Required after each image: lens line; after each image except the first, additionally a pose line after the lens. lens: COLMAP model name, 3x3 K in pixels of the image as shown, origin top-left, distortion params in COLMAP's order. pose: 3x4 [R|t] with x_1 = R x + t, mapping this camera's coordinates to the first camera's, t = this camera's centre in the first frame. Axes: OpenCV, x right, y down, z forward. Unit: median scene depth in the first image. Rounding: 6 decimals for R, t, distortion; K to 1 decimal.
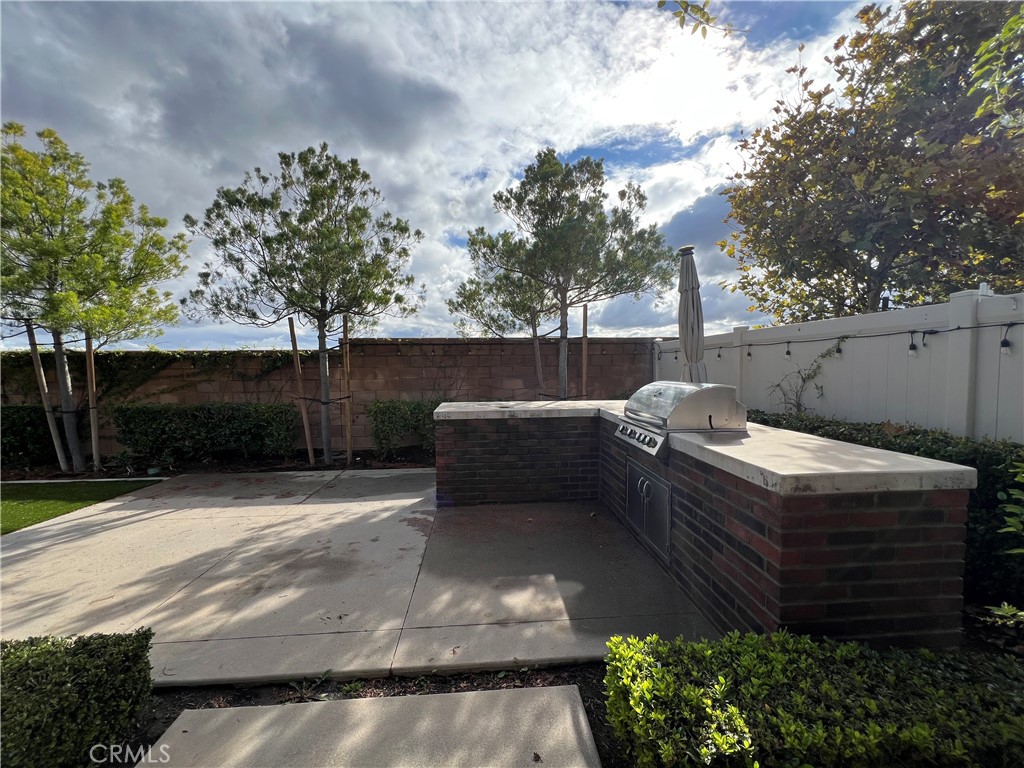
lens RADIAL K [[409.2, 0, 511.1], [0, 409.2, 391.6], [0, 0, 1]] dist [-0.003177, 0.000535]
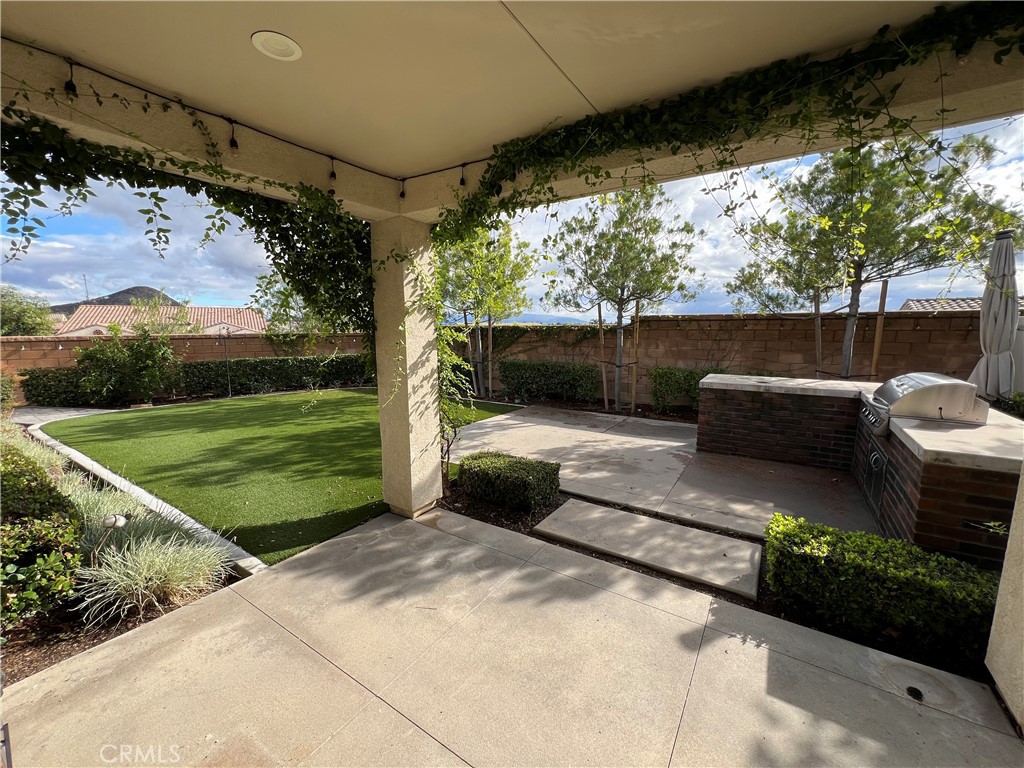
lens RADIAL K [[409.2, 0, 510.8], [0, 409.2, 387.2], [0, 0, 1]] dist [-0.003177, 0.000535]
pose [[0.792362, 0.094767, -0.602646, 0.127695], [-0.037679, 0.993577, 0.106701, -0.050098], [0.608887, -0.061839, 0.790843, -0.436125]]
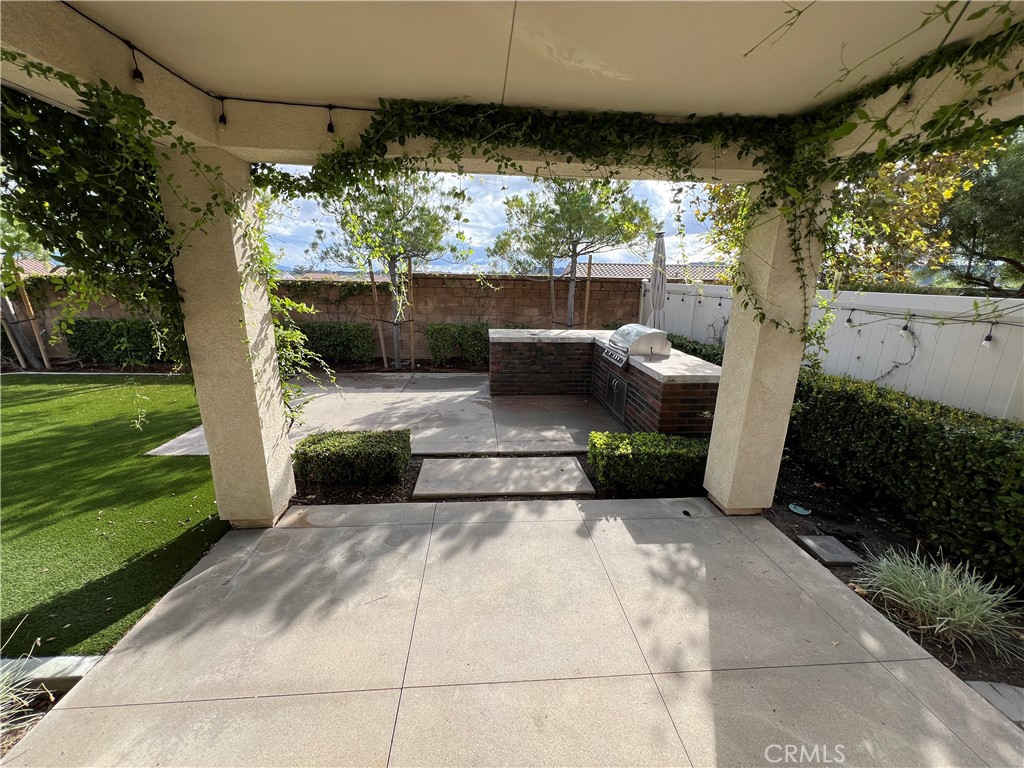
lens RADIAL K [[409.2, 0, 510.9], [0, 409.2, 388.4], [0, 0, 1]] dist [-0.003177, 0.000535]
pose [[0.999577, 0.026801, 0.011260, -0.116822], [-0.028545, 0.978193, 0.205727, -0.079823], [-0.005501, -0.205961, 0.978545, -0.565322]]
